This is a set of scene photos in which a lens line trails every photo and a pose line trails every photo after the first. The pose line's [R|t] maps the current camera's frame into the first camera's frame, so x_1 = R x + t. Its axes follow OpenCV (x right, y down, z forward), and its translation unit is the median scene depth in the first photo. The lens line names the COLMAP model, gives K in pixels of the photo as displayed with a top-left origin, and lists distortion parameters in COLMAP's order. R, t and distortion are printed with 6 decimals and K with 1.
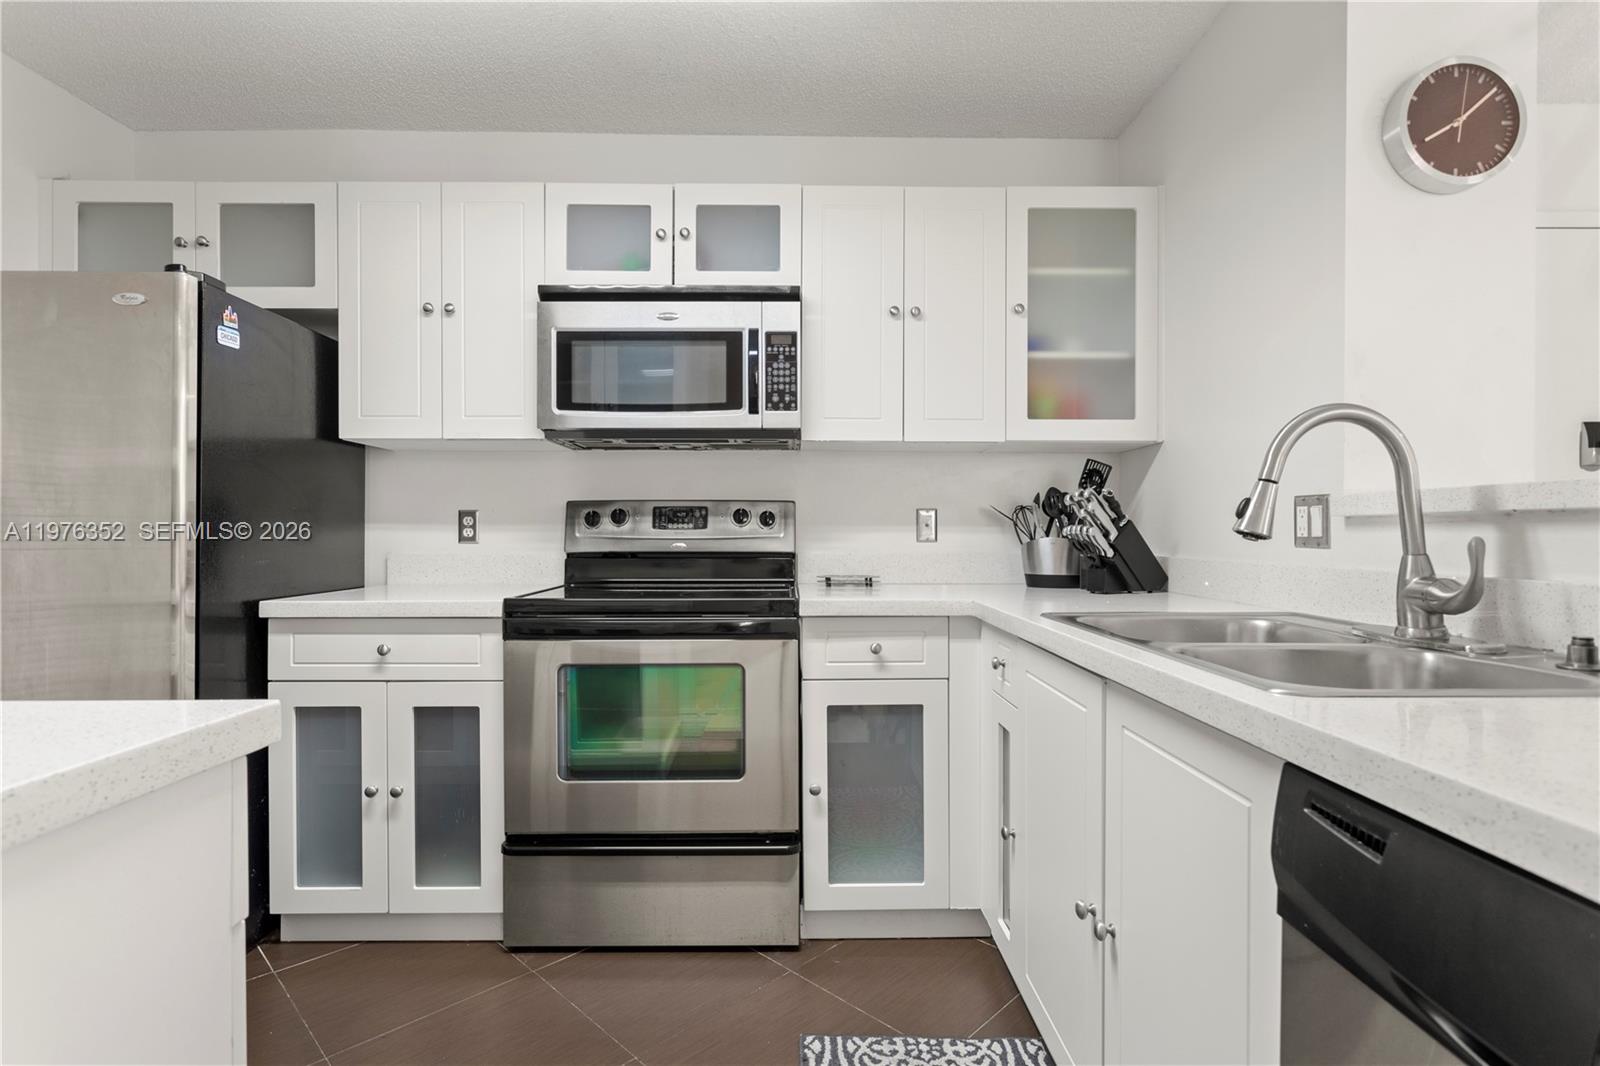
lens RADIAL K [[783.7, 0, 800.0], [0, 783.7, 533.0], [0, 0, 1]] dist [-0.002752, 0.000305]
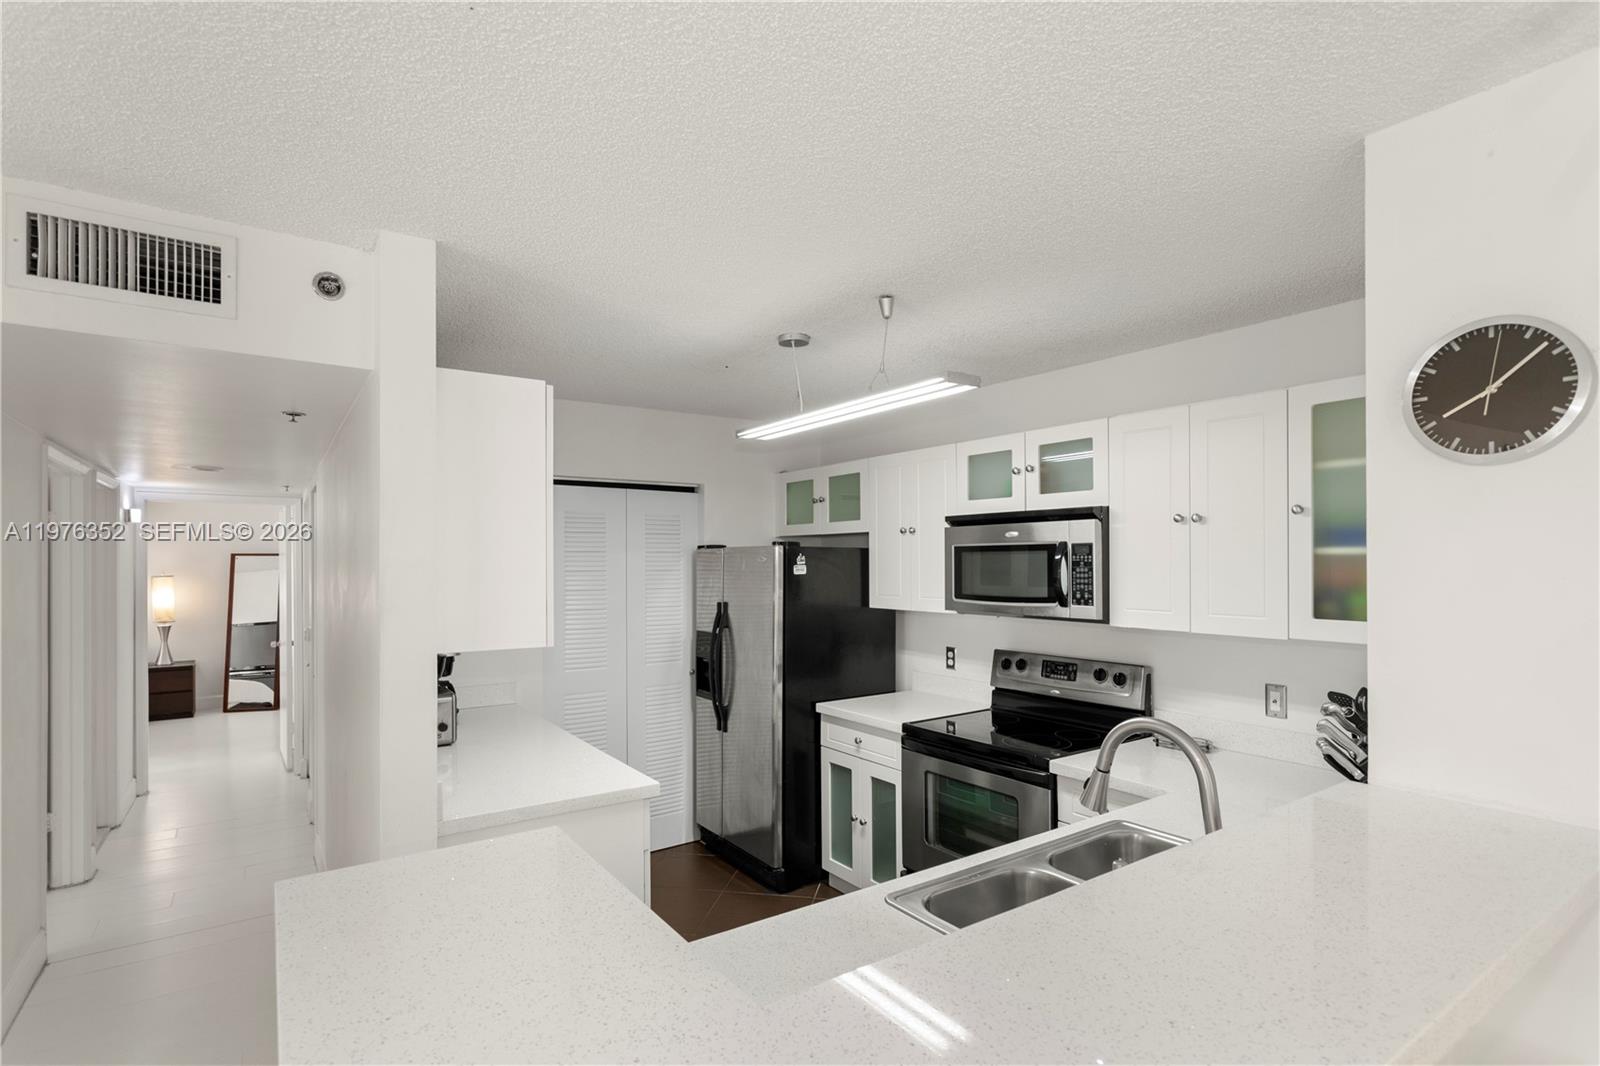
lens RADIAL K [[783.2, 0, 803.2], [0, 783.2, 559.5], [0, 0, 1]] dist [-0.001536, 0.000176]
pose [[0.563576, -0.004753, -0.826051, 0.758464], [0.004748, 0.999986, -0.002515, -0.225091], [0.826051, -0.002505, 0.563590, -0.092258]]
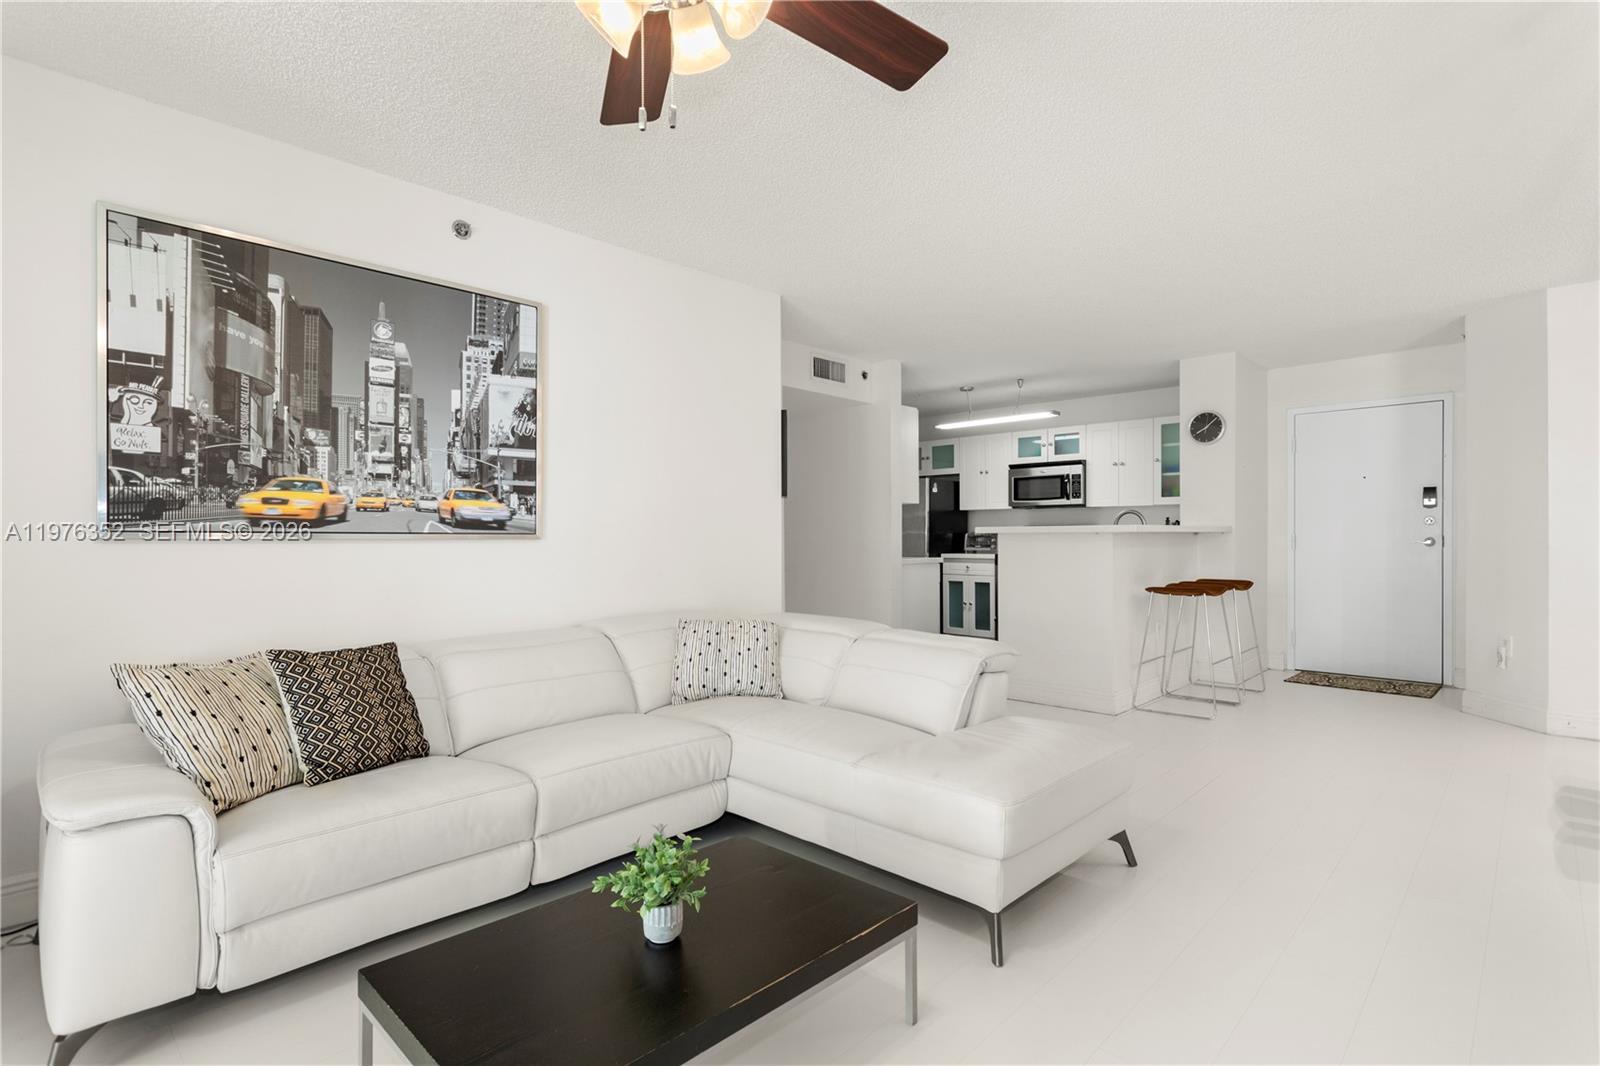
lens RADIAL K [[783.7, 0, 800.0], [0, 783.7, 533.0], [0, 0, 1]] dist [-0.002752, 0.000305]
pose [[0.708217, -0.004953, -0.705977, 1.417290], [0.002630, 0.999987, -0.004378, -0.003586], [0.705989, 0.001244, 0.708221, -2.044306]]
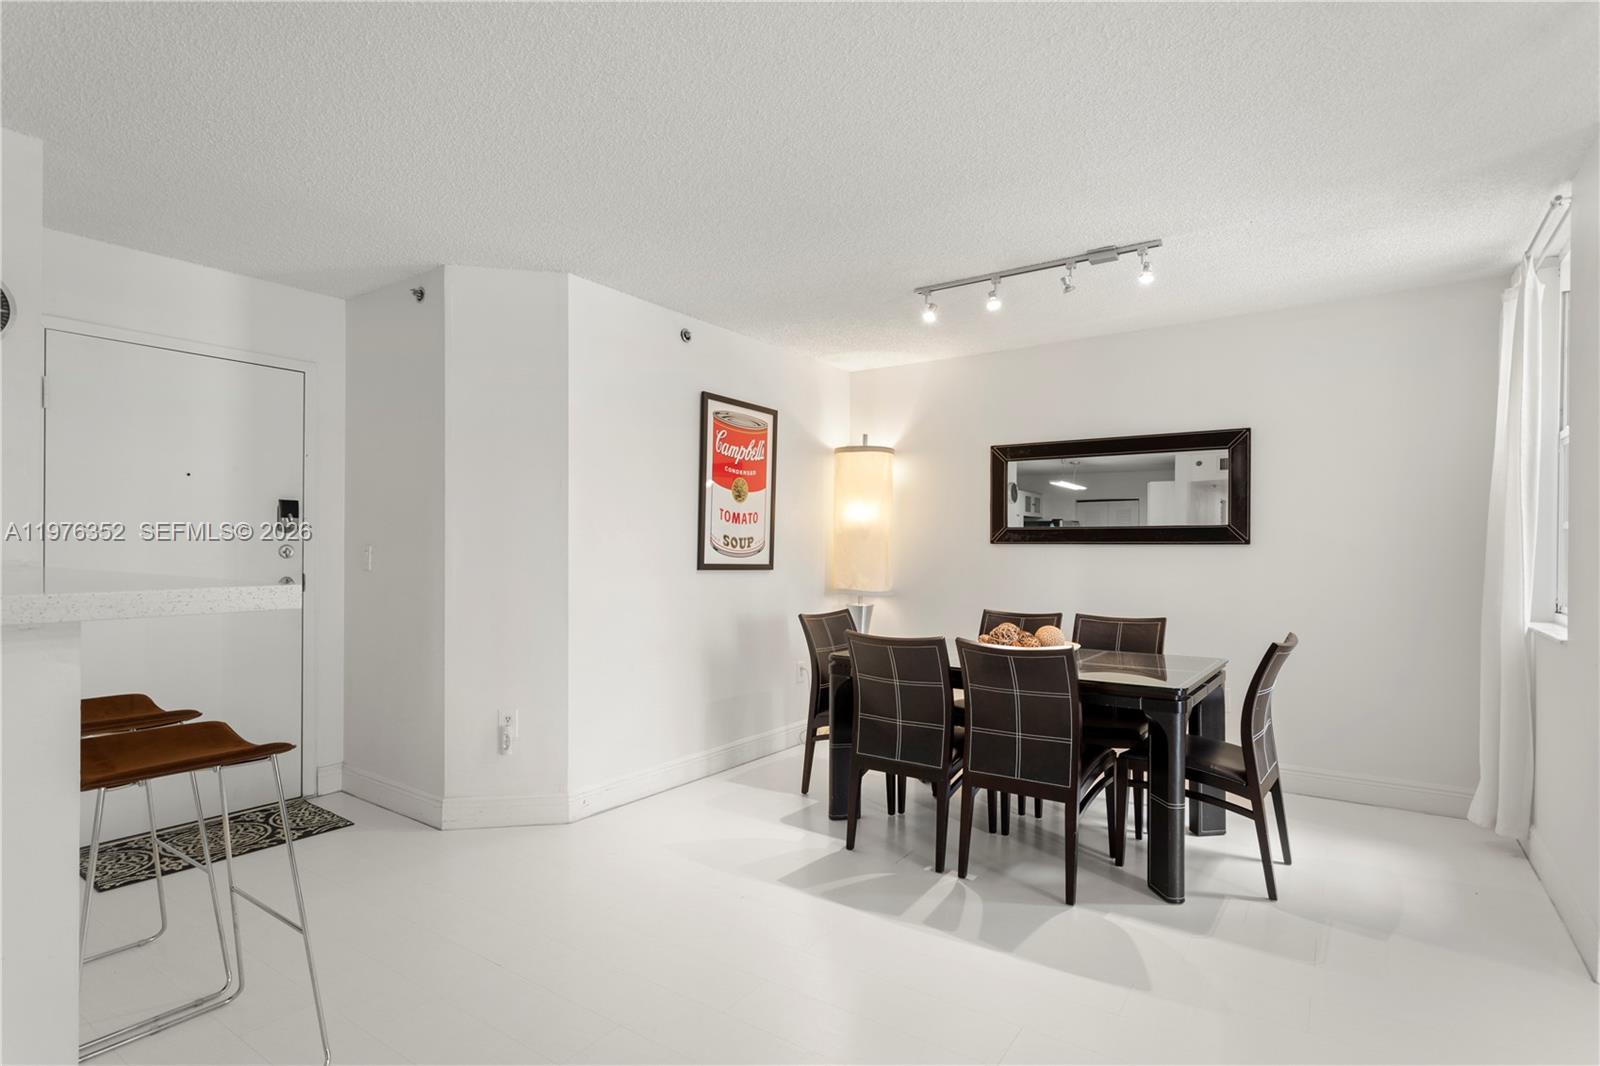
lens RADIAL K [[822.8, 0, 800.0], [0, 822.8, 533.0], [0, 0, 1]] dist [-0.000628, 0.000267]
pose [[0.584160, 0.018467, 0.811428, 0.336713], [-0.004360, 0.999798, -0.019615, -0.056342], [-0.811627, 0.007921, 0.584123, -0.758772]]
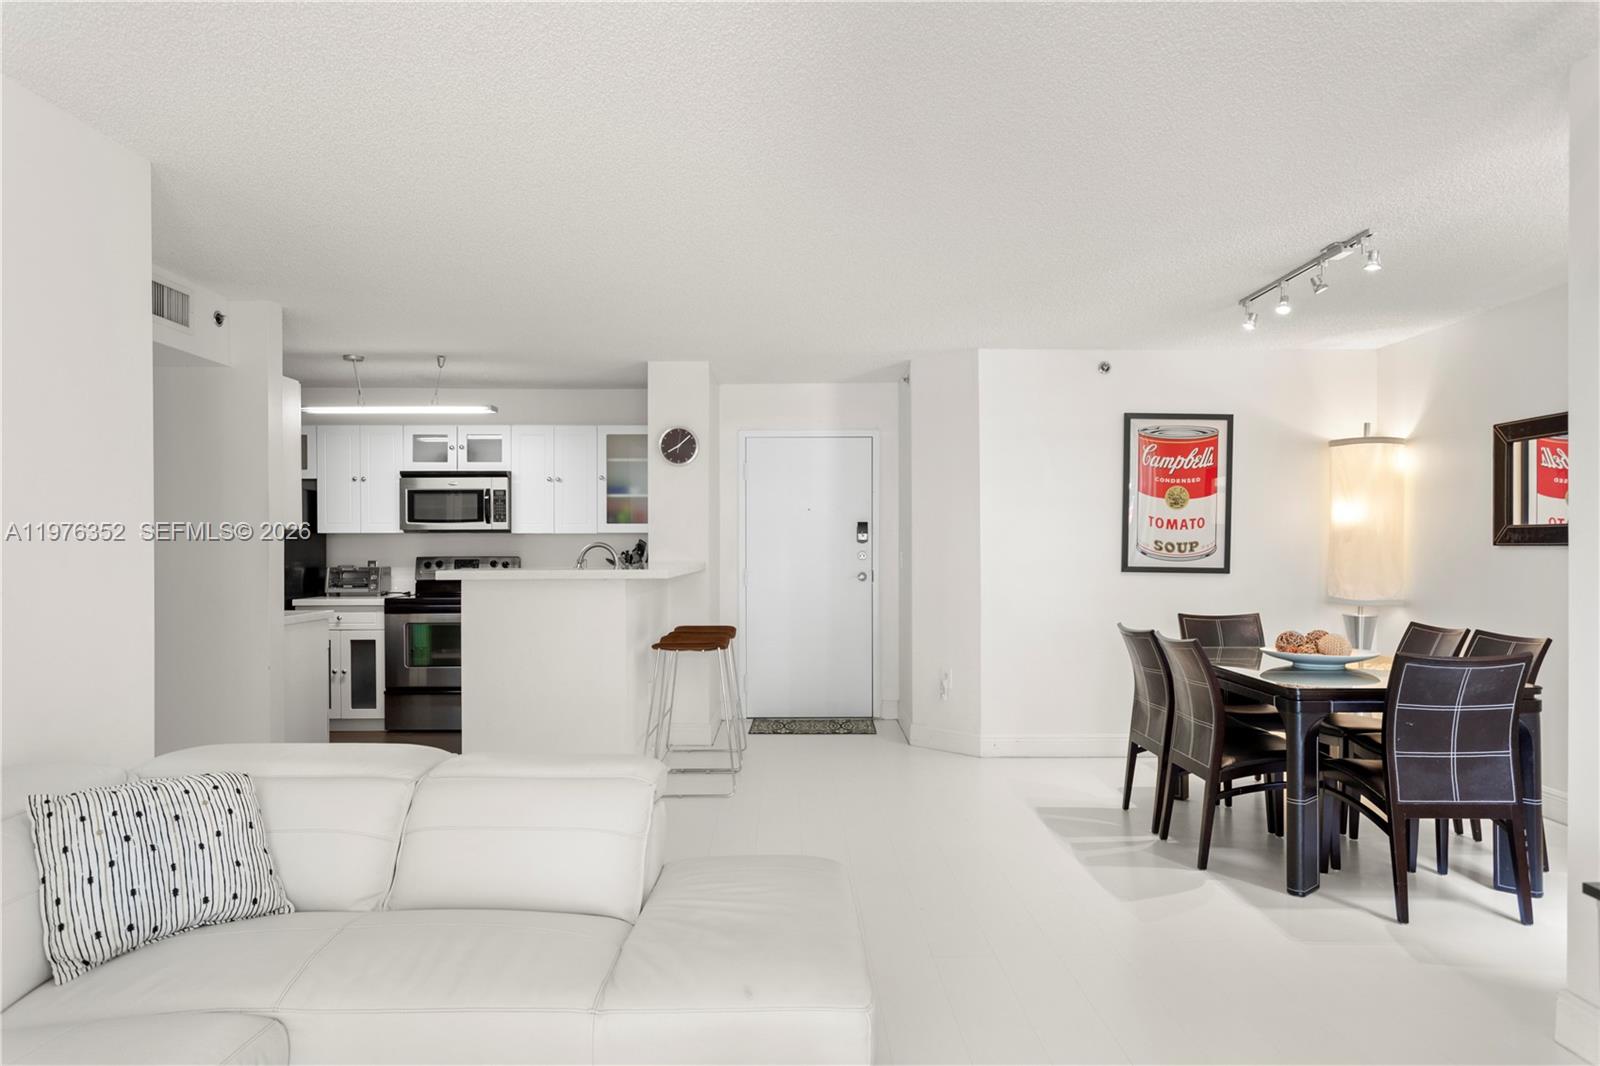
lens RADIAL K [[1001.3, 0, 802.6], [0, 1001.3, 549.1], [0, 0, 1]] dist [0.002790, 0.003117]
pose [[0.999974, -0.002773, -0.006616, 0.919705], [0.002785, 0.999995, 0.001778, -0.073726], [0.006611, -0.001796, 0.999977, -2.066387]]
